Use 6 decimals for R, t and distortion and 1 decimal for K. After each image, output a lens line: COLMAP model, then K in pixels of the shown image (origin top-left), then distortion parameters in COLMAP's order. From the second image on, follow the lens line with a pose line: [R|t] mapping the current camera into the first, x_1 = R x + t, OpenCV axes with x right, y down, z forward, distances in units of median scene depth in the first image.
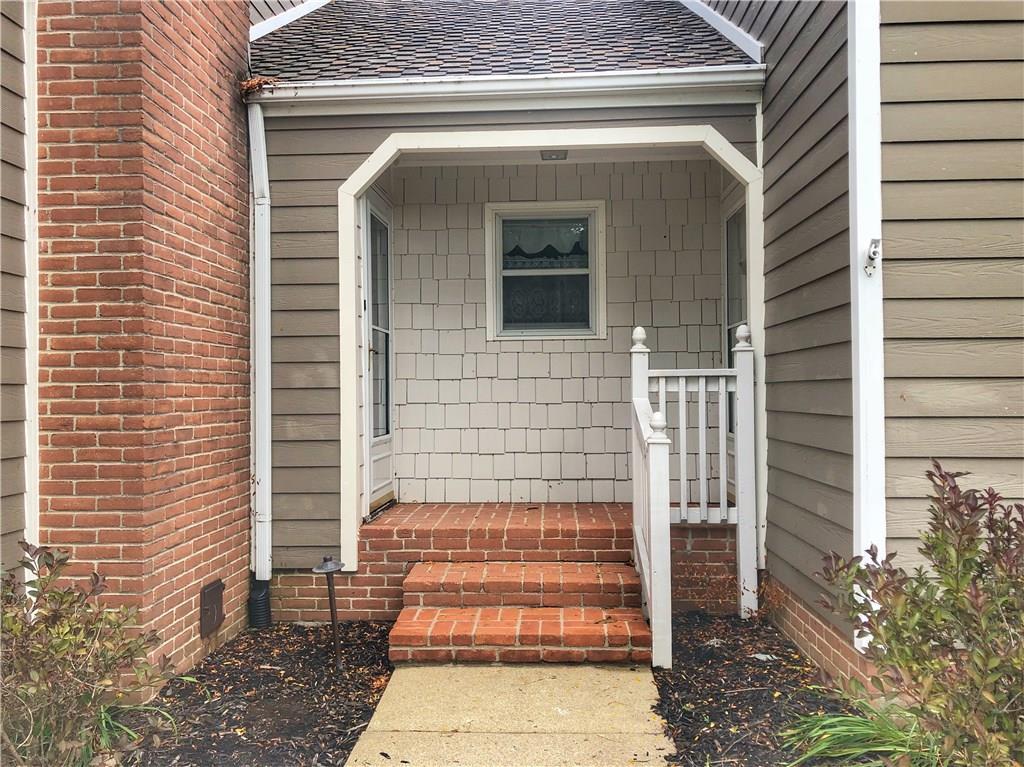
lens RADIAL K [[840.3, 0, 511.6], [0, 840.3, 384.3], [0, 0, 1]] dist [0.047601, -0.015580]
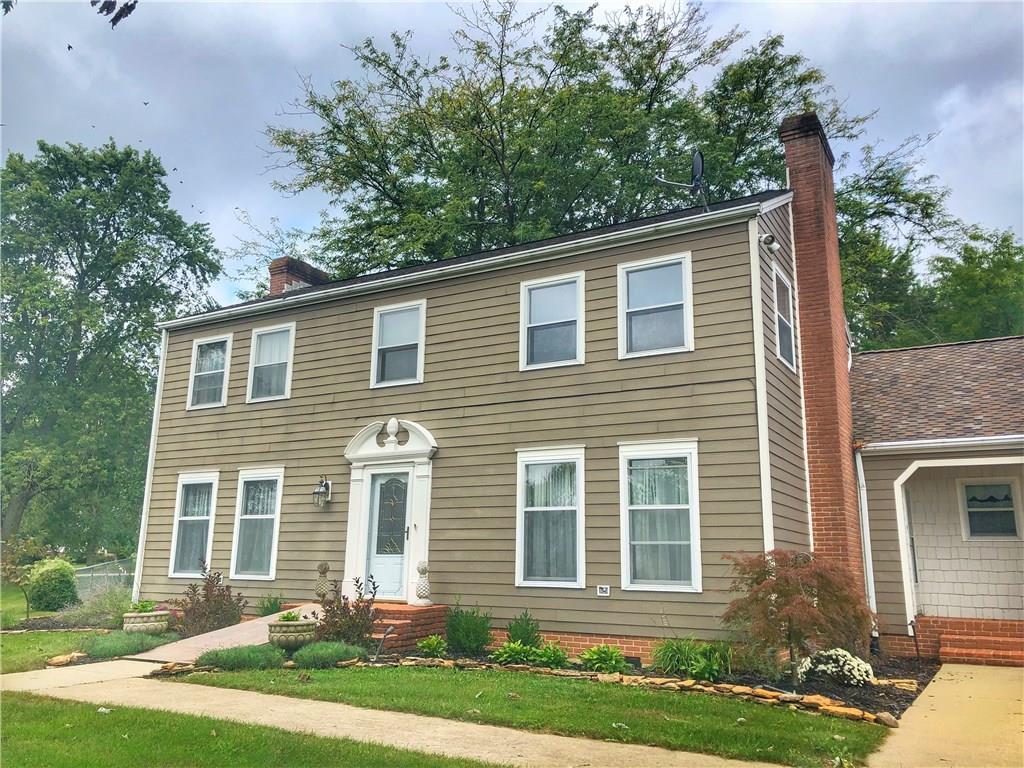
lens RADIAL K [[840.3, 0, 518.4], [0, 840.3, 377.4], [0, 0, 1]] dist [0.047601, -0.015580]
pose [[0.890026, -0.080160, -0.448807, -0.035070], [-0.019975, 0.976620, -0.214044, 0.034014], [0.455472, 0.199469, 0.867616, -1.839266]]
